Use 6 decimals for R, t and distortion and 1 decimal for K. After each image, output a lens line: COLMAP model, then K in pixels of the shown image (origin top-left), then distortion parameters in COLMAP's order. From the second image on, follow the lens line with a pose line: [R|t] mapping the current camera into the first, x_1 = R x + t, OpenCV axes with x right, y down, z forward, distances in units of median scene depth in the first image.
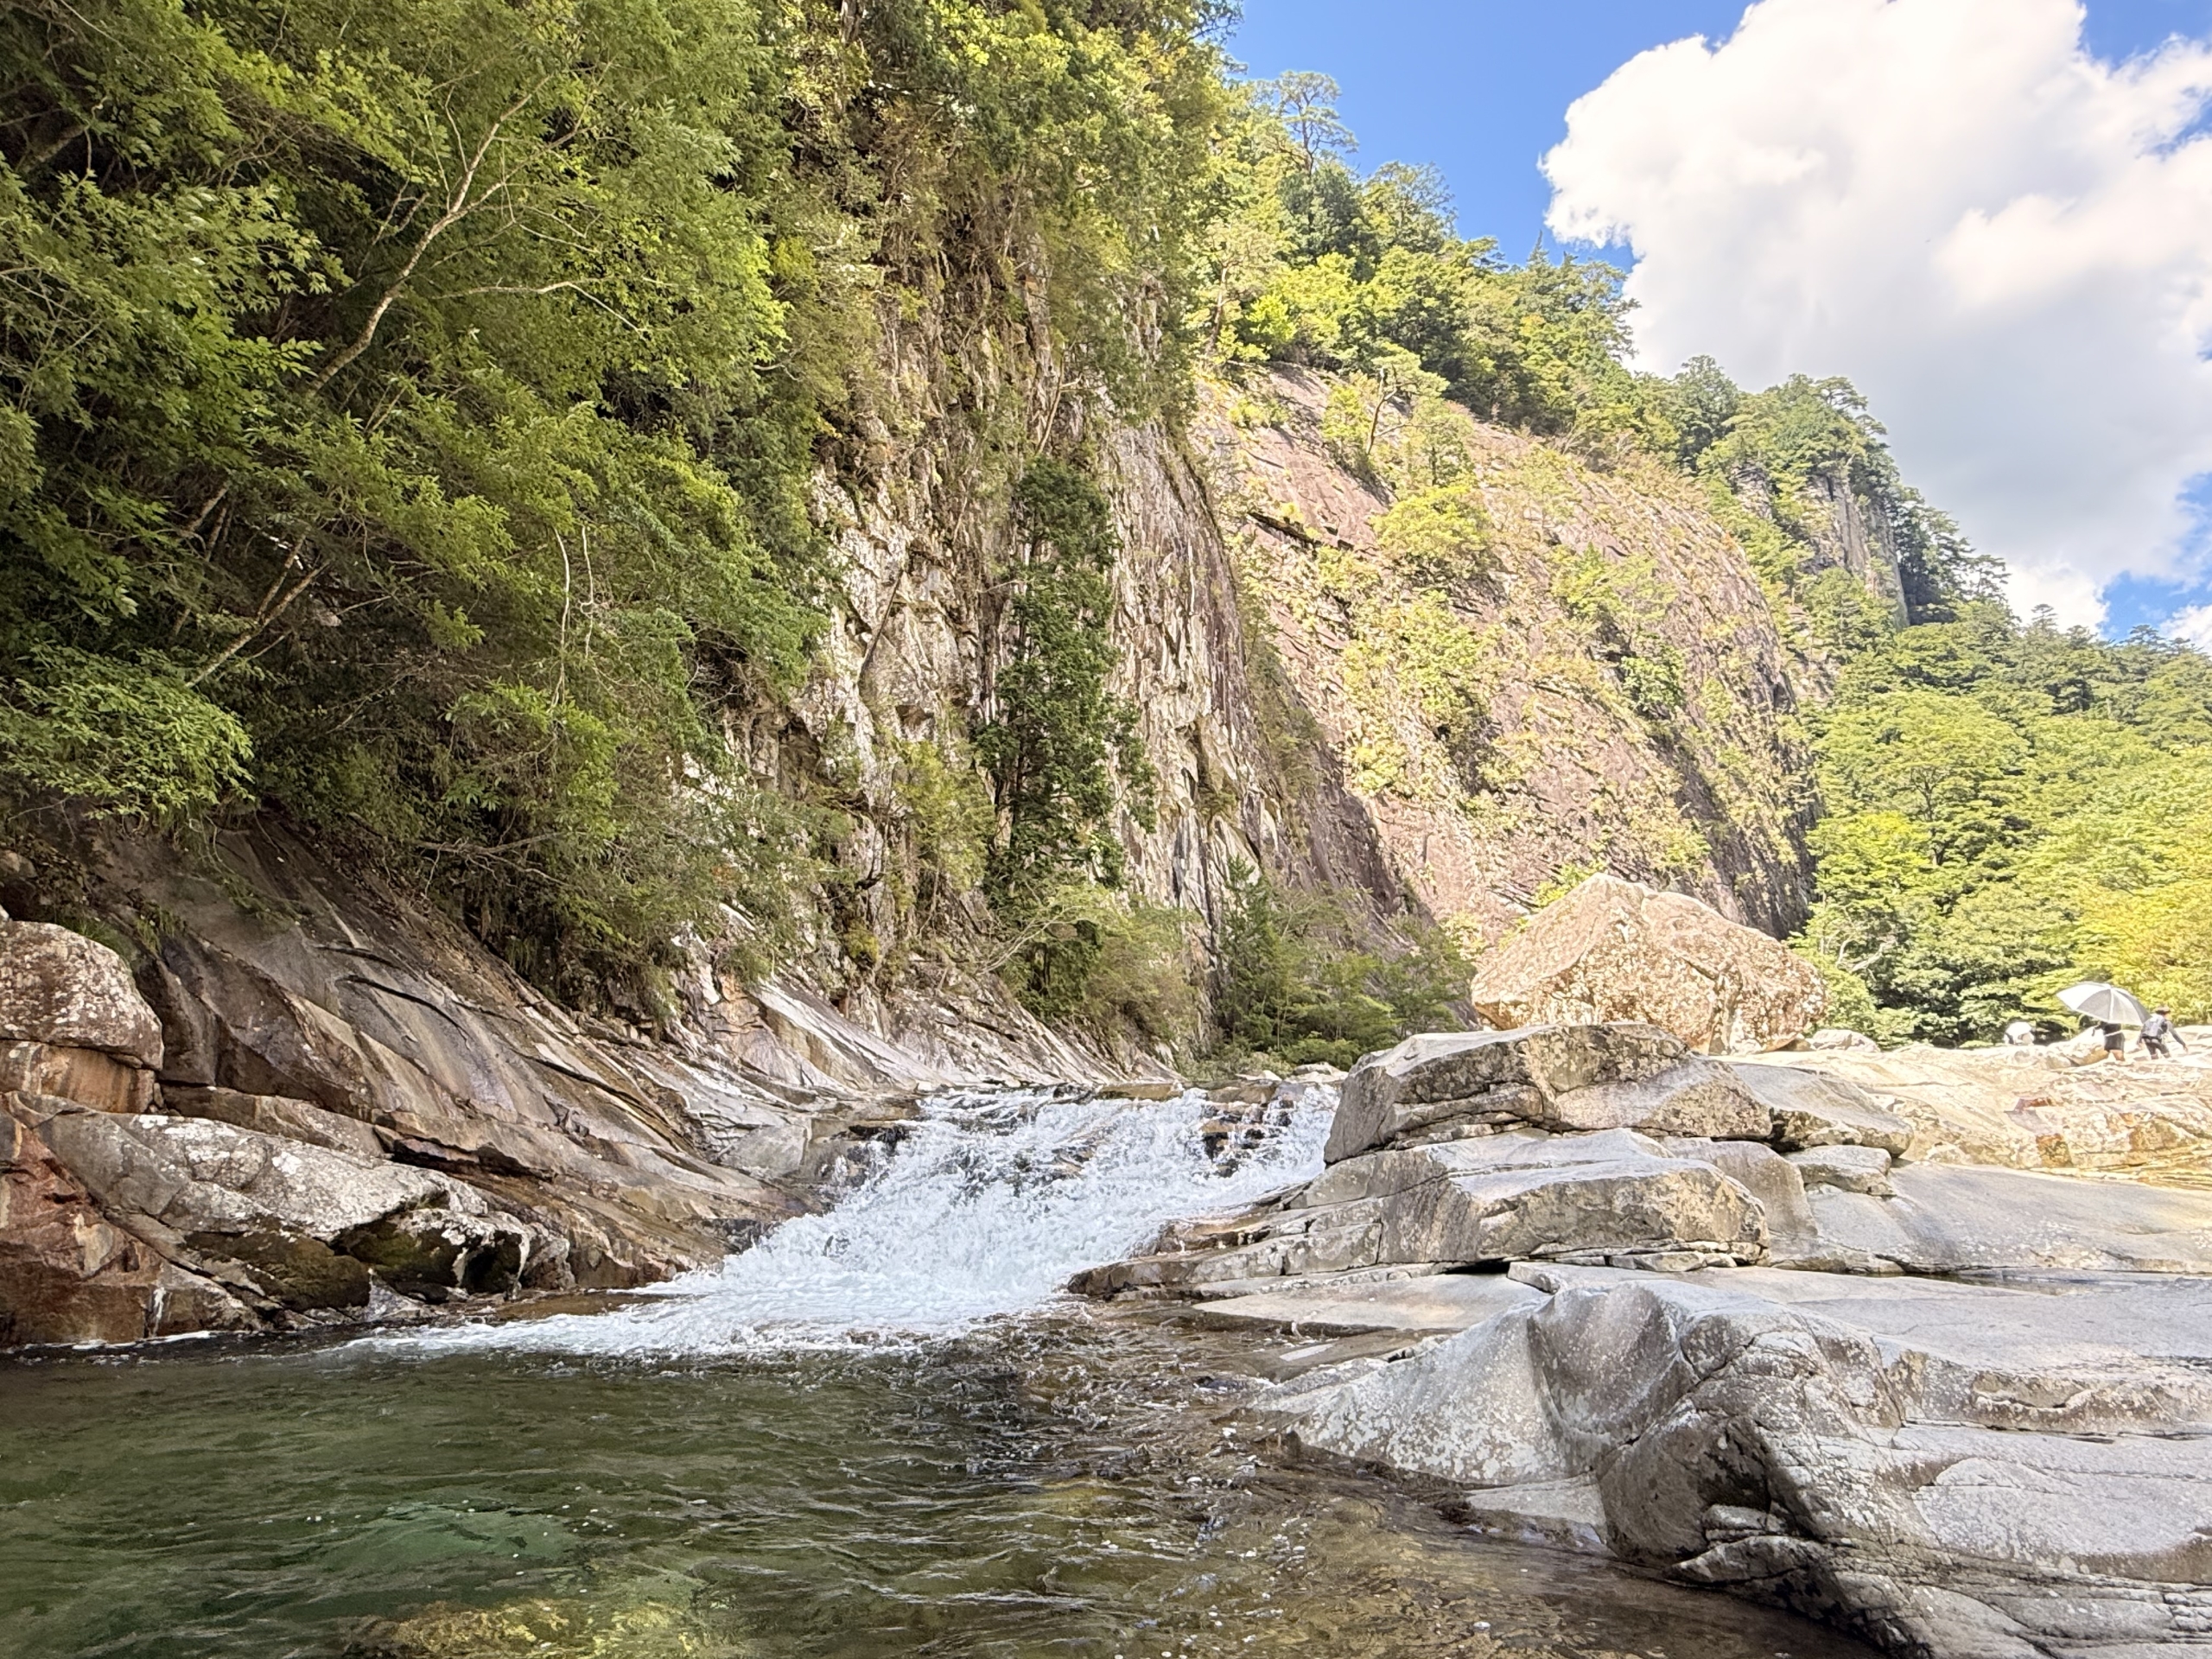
lens RADIAL K [[1280.0, 0, 1106.0], [0, 1280.0, 829.5], [0, 0, 1]] dist [0.001208, 0.000015]
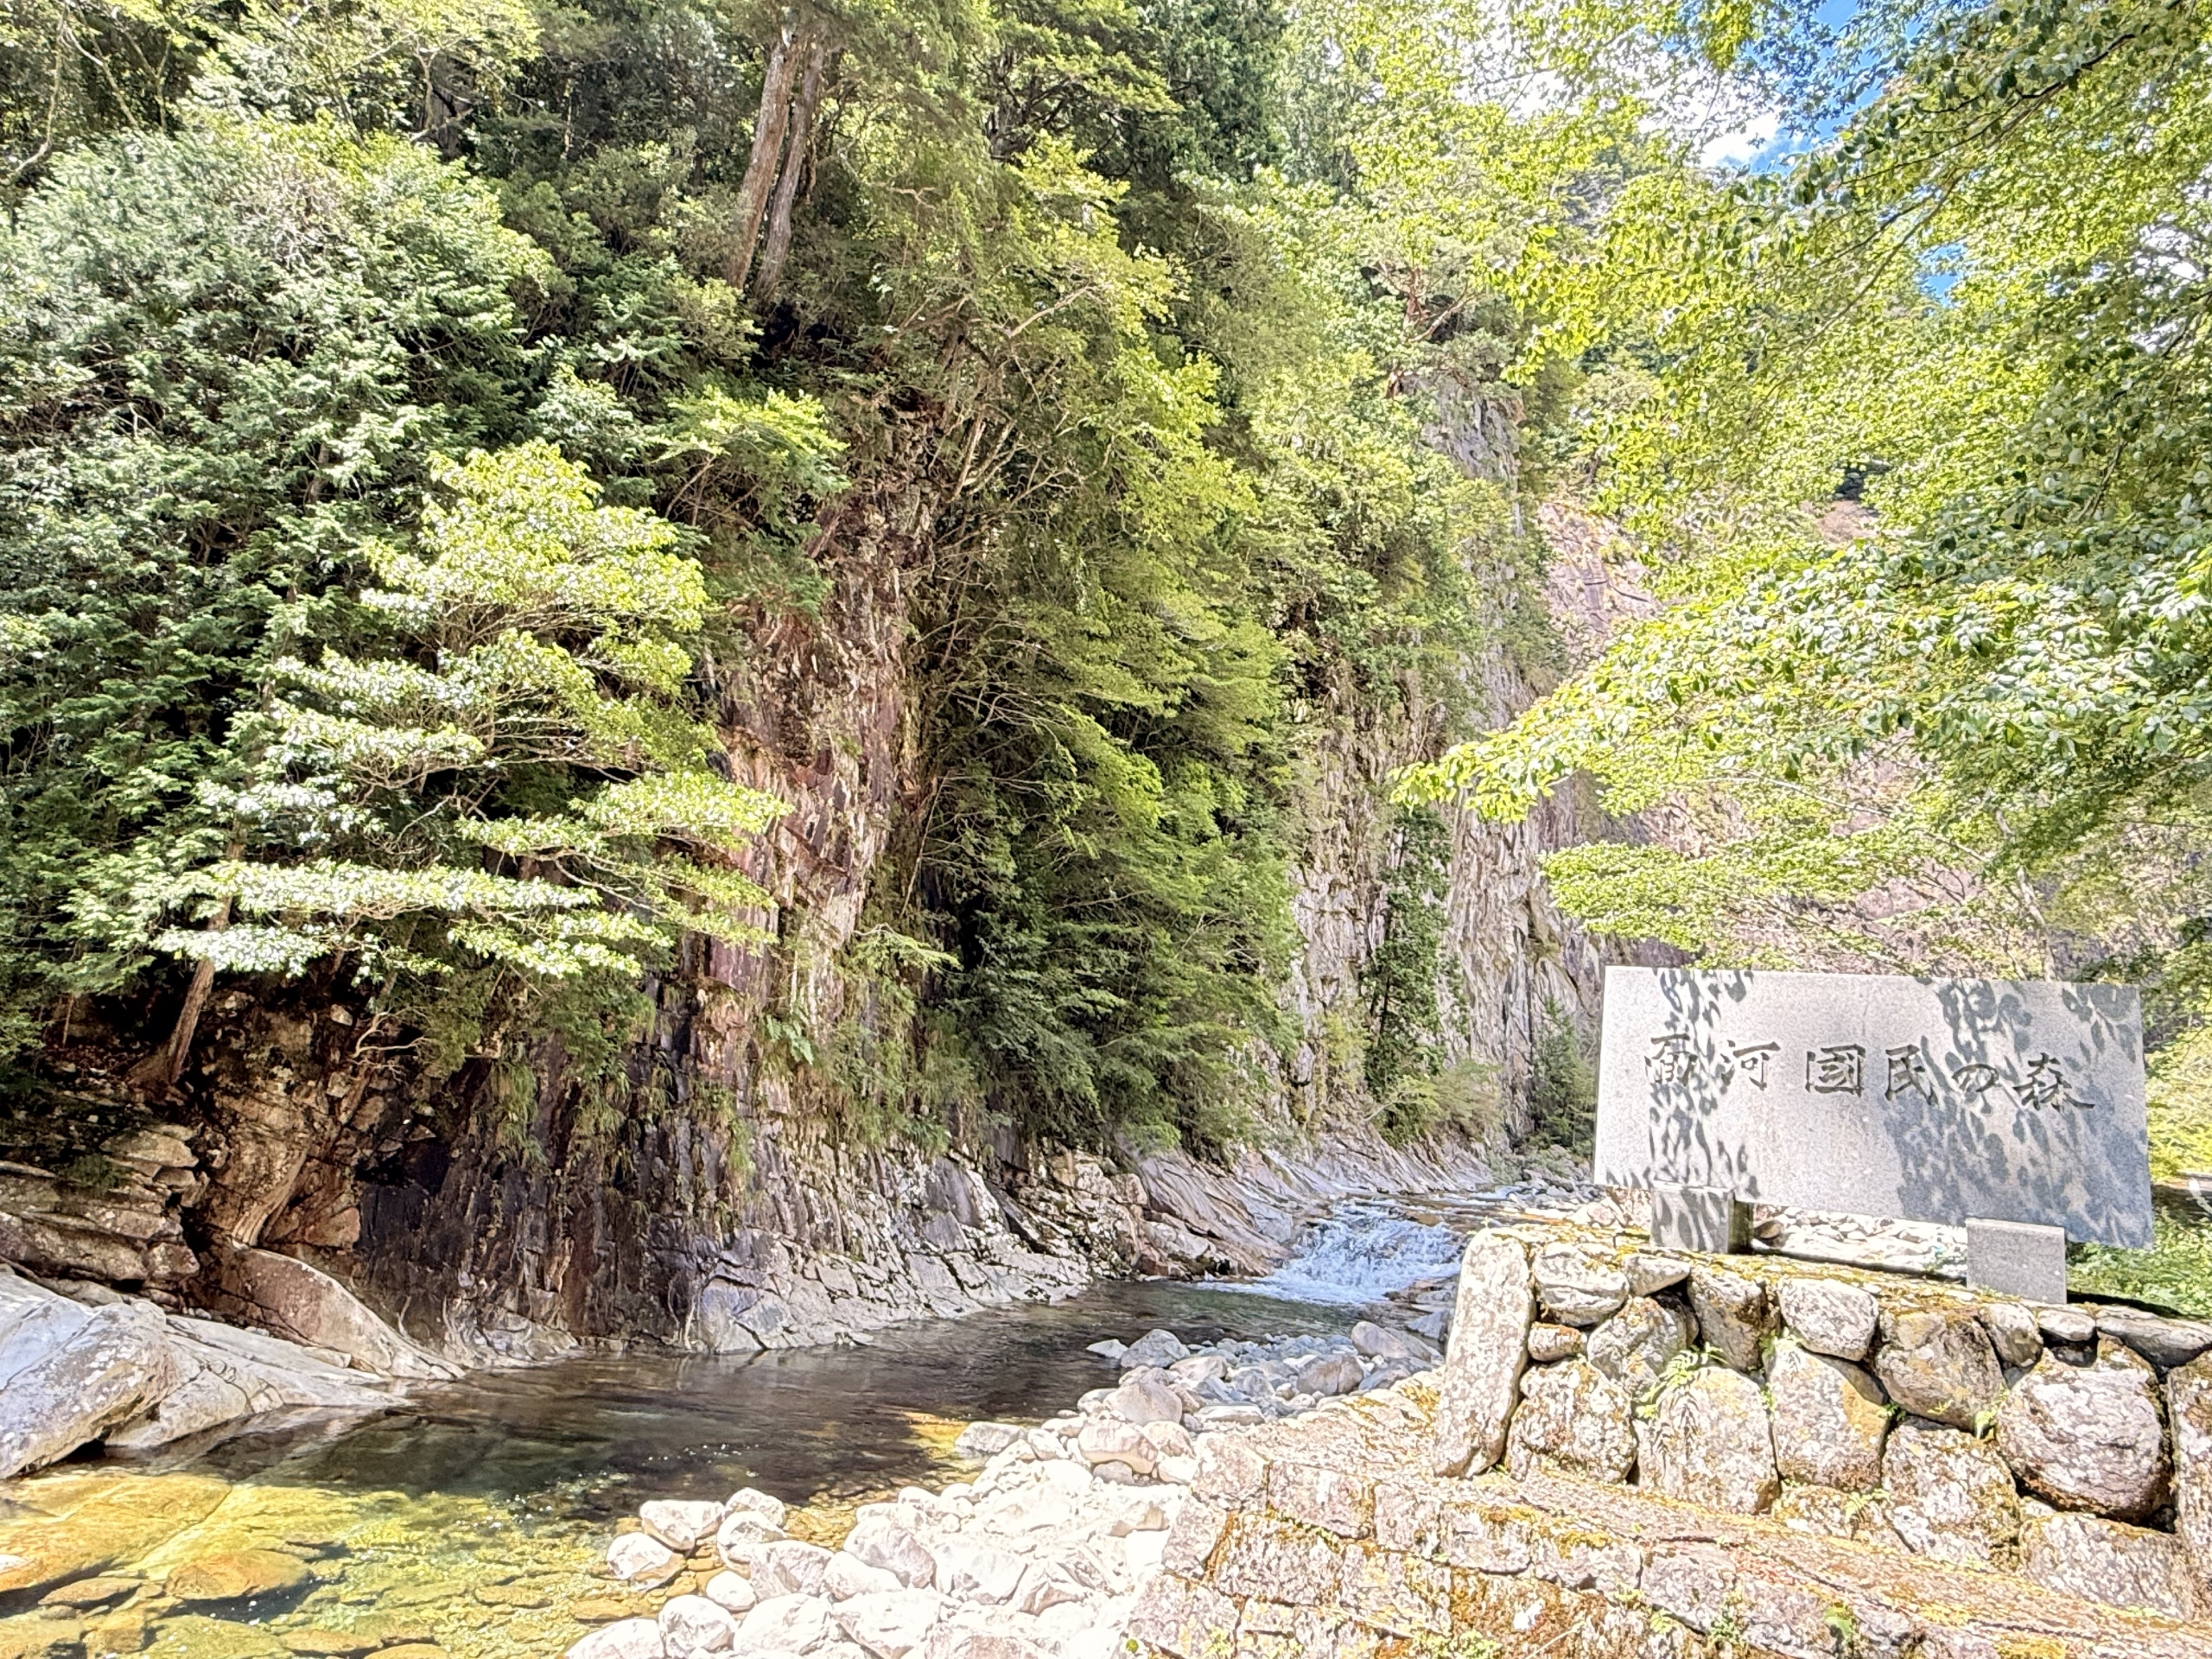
lens RADIAL K [[1348.5, 0, 1106.0], [0, 1348.5, 829.5], [0, 0, 1]] dist [-0.000904, 0.001600]
pose [[0.958507, 0.044065, -0.281642, 0.079901], [-0.035552, 0.998745, 0.035266, -0.351753], [0.282842, -0.023790, 0.958871, -0.939167]]
